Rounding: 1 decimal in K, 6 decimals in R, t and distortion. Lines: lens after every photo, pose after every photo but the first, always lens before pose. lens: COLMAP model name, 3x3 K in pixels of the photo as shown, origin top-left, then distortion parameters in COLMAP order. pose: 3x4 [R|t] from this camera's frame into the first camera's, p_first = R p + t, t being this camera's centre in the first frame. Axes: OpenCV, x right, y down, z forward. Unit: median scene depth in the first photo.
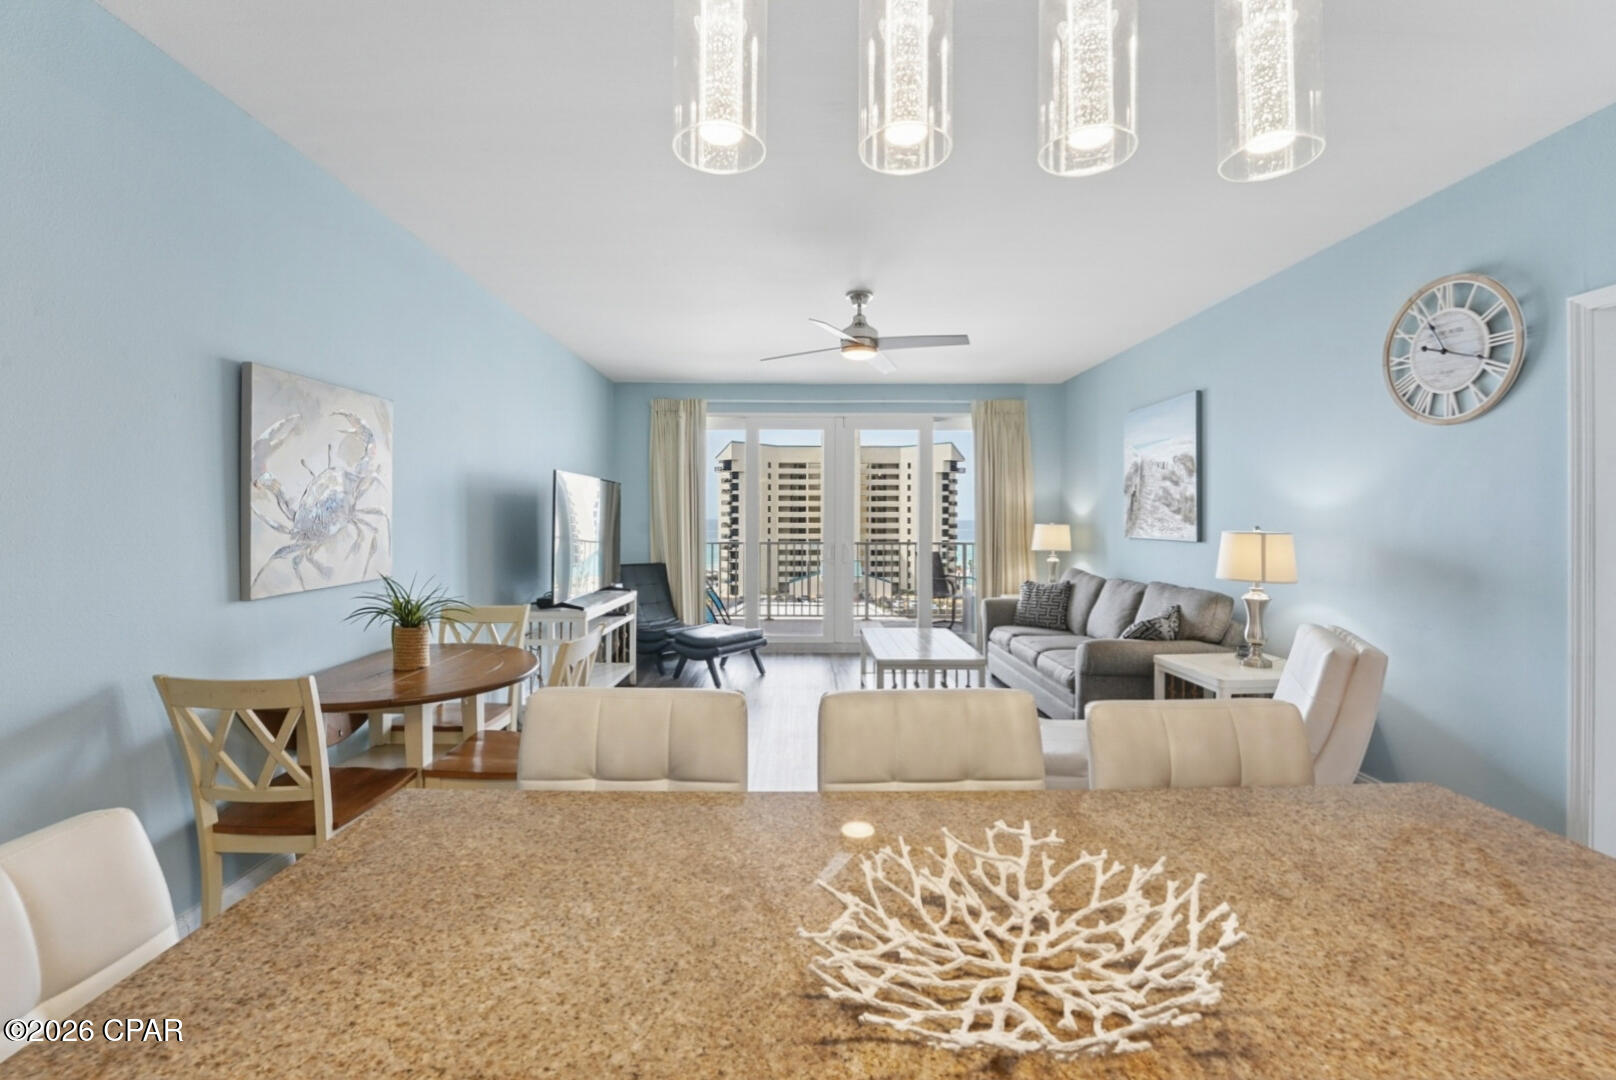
lens RADIAL K [[669.8, 0, 805.9], [0, 669.8, 518.6], [0, 0, 1]] dist [-0.024212, 0.000580]
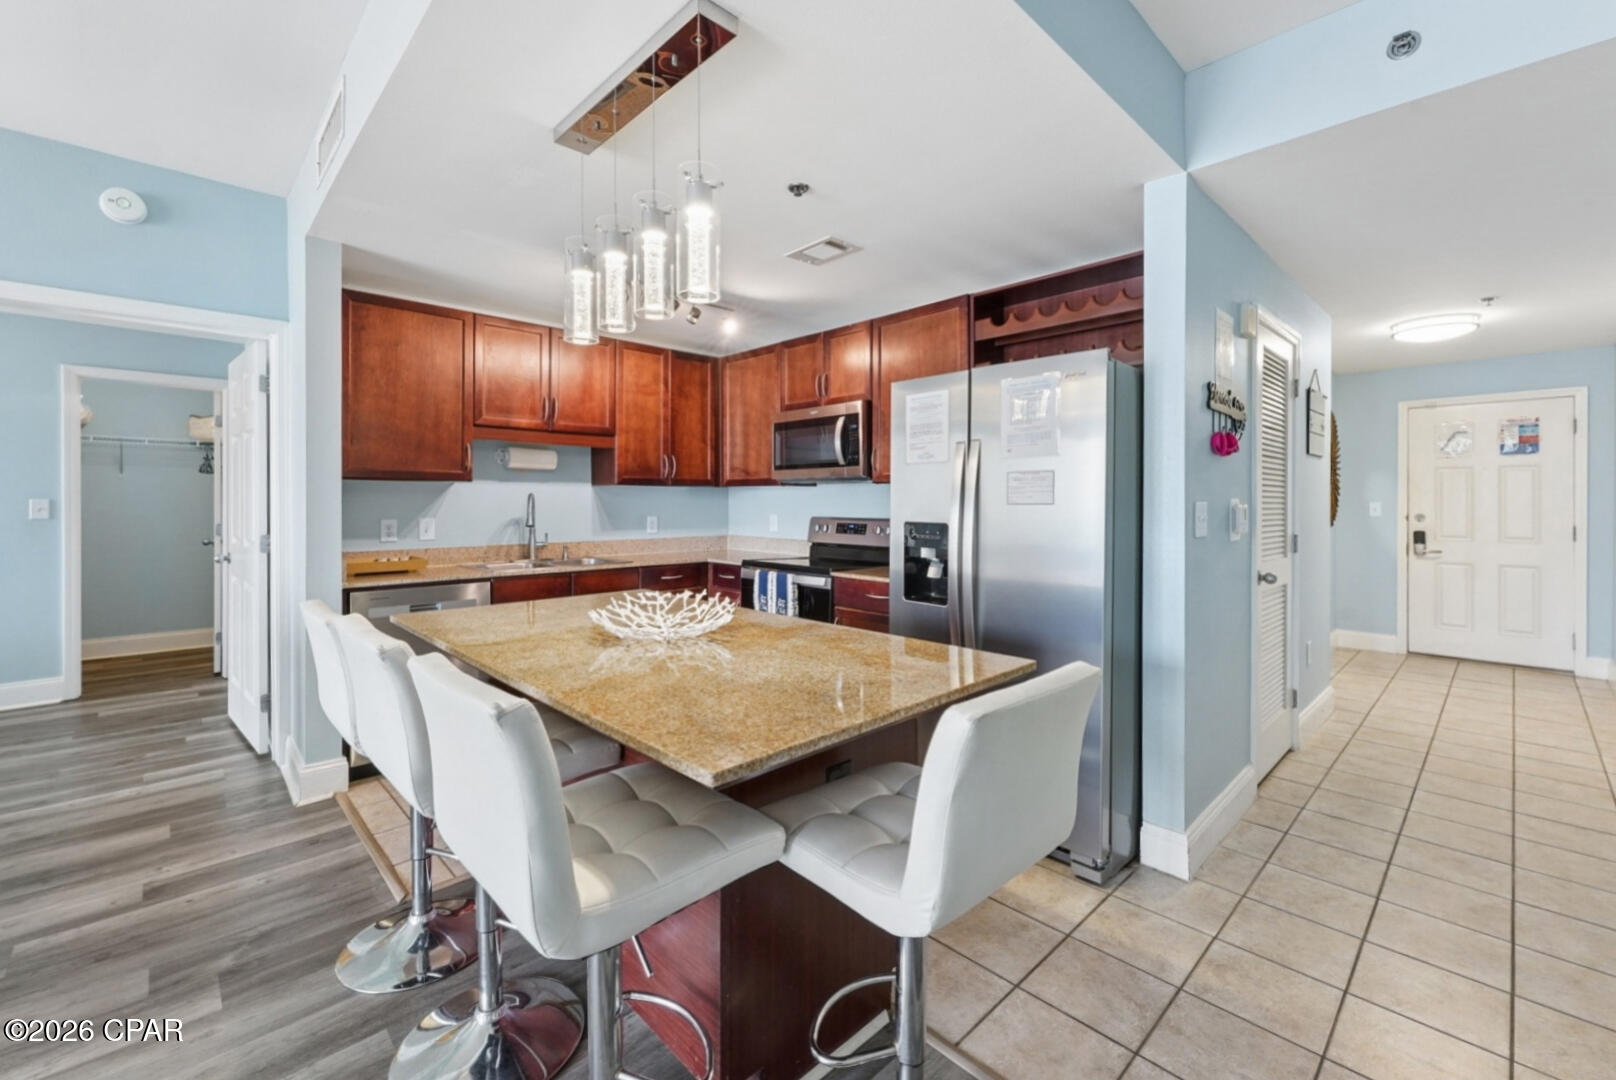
lens RADIAL K [[677.6, 0, 805.7], [0, 677.6, 503.6], [0, 0, 1]] dist [0.003092, 0.000201]
pose [[-0.684898, -0.006421, 0.728610, -0.319766], [-0.002651, 0.999977, 0.006320, 0.017558], [-0.728634, 0.002397, -0.684899, 0.368617]]
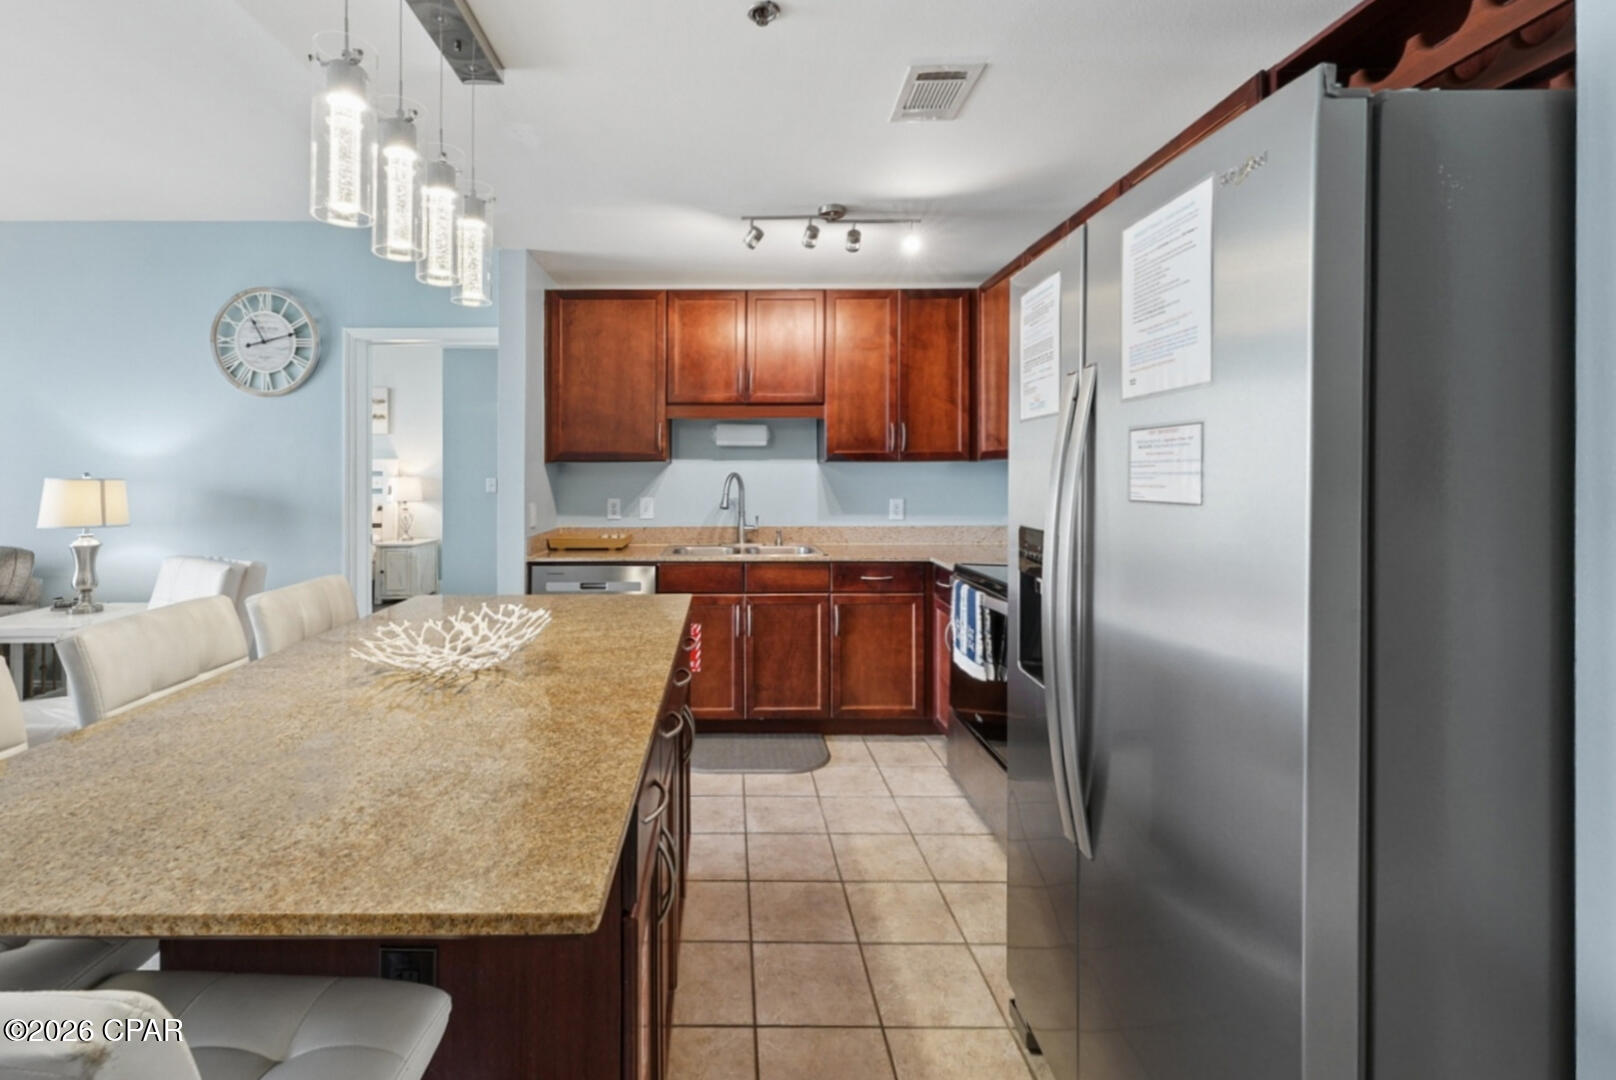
lens RADIAL K [[717.3, 0, 722.7], [0, 717.3, 468.5], [0, 0, 1]] dist [0.003645, 0.000477]
pose [[0.020912, 0.004873, 0.999769, -0.295785], [0.002530, 0.999985, -0.004927, 0.009888], [-0.999778, 0.002633, 0.020900, 0.011358]]
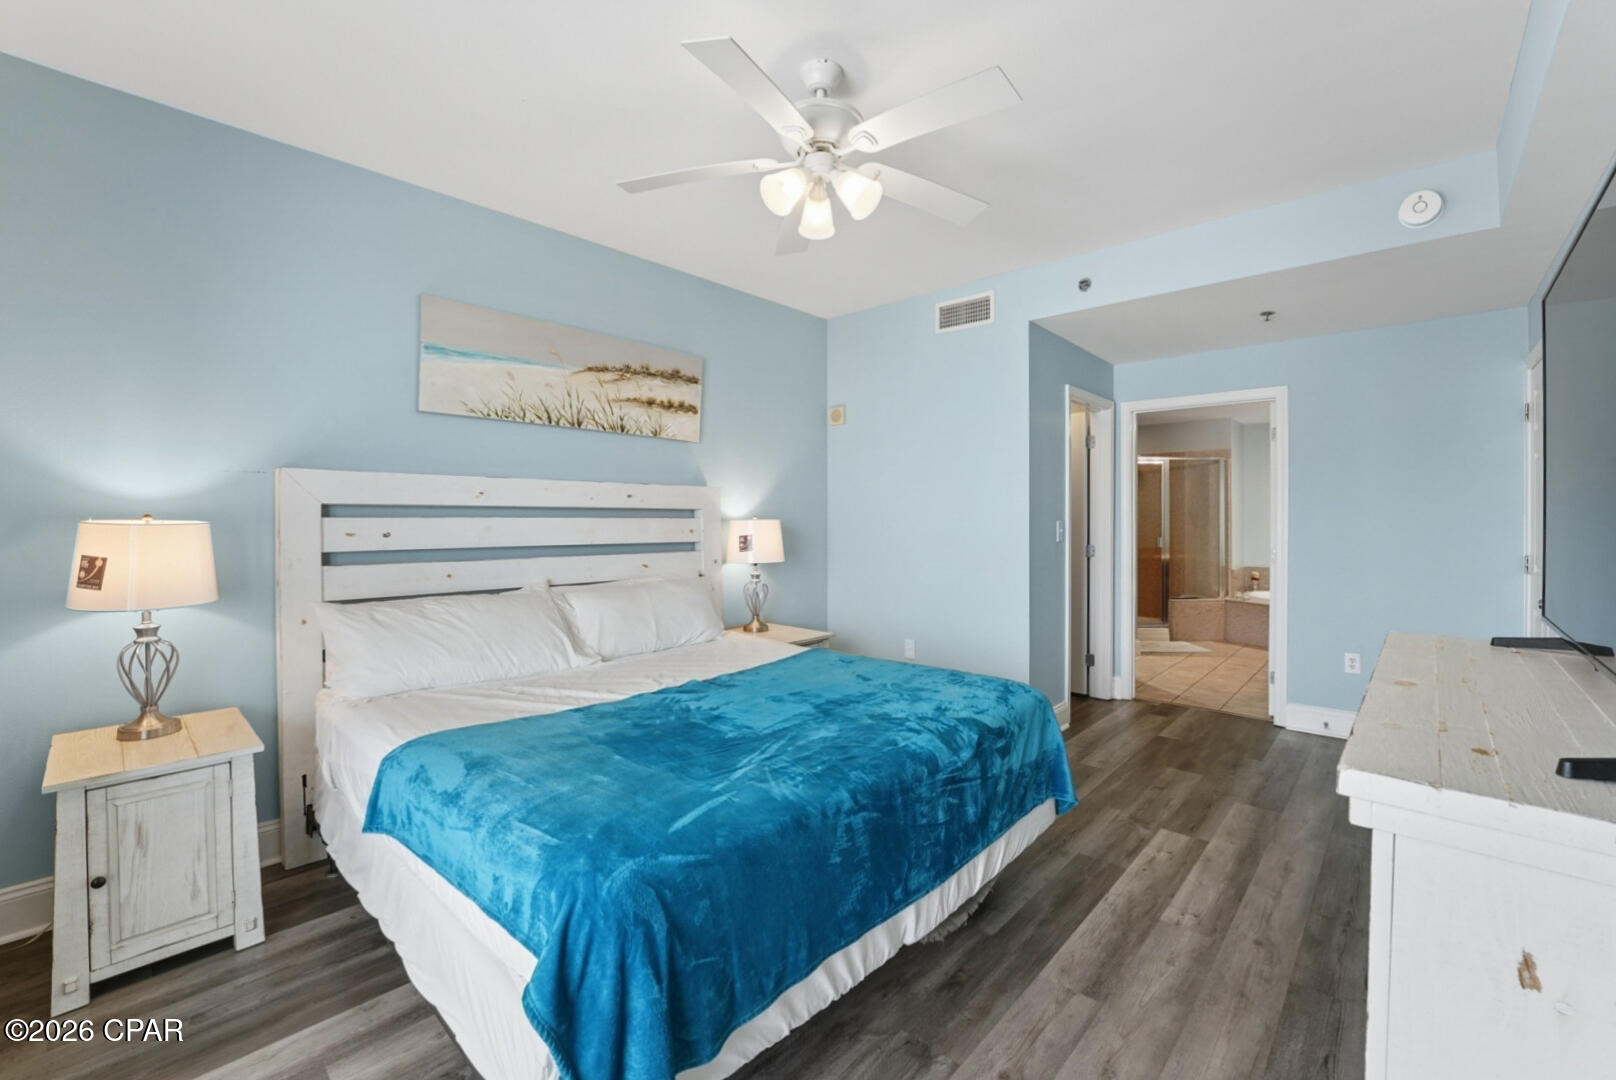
lens RADIAL K [[669.3, 0, 804.1], [0, 669.3, 509.4], [0, 0, 1]] dist [-0.029348, -0.000006]
pose [[-0.725214, 0.004579, 0.688508, 0.740803], [-0.003049, 0.999947, -0.009862, 0.012731], [-0.688517, -0.009251, -0.725162, 1.423044]]
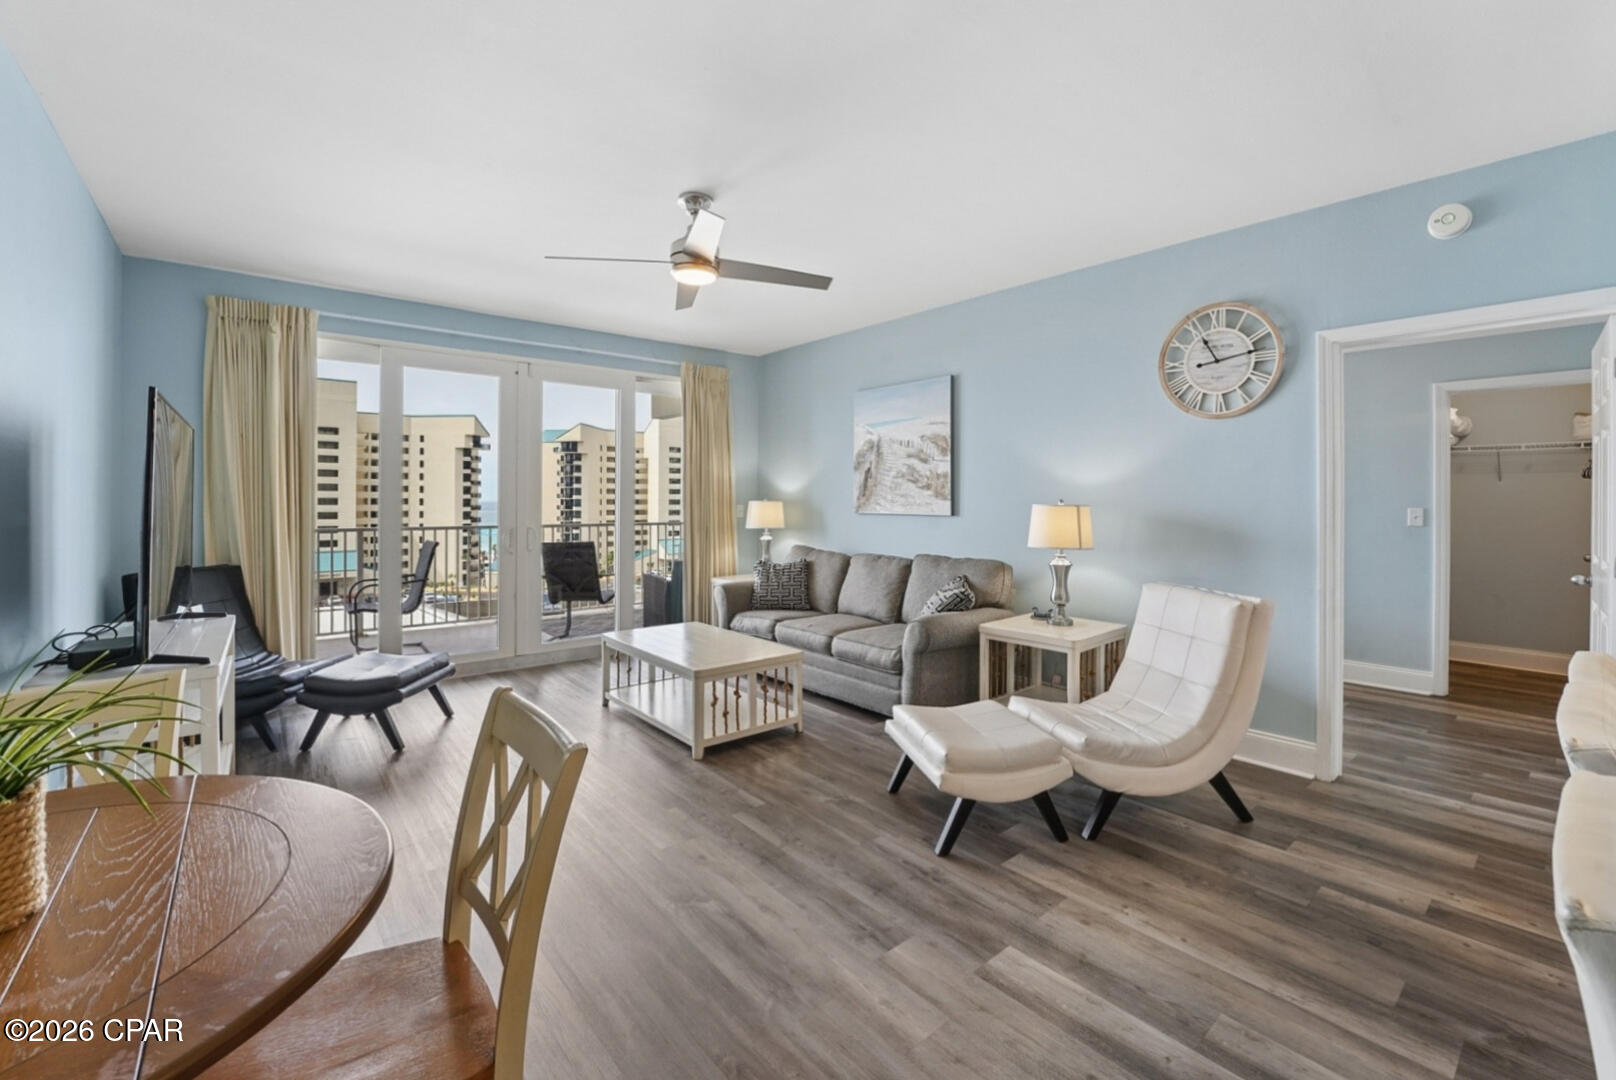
lens RADIAL K [[677.8, 0, 800.8], [0, 677.8, 496.3], [0, 0, 1]] dist [-0.025710, 0.000587]
pose [[0.779164, 0.004110, 0.626807, -0.286094], [-0.000889, 0.999985, -0.005452, 0.009665], [-0.626820, 0.003691, 0.779155, 0.296156]]
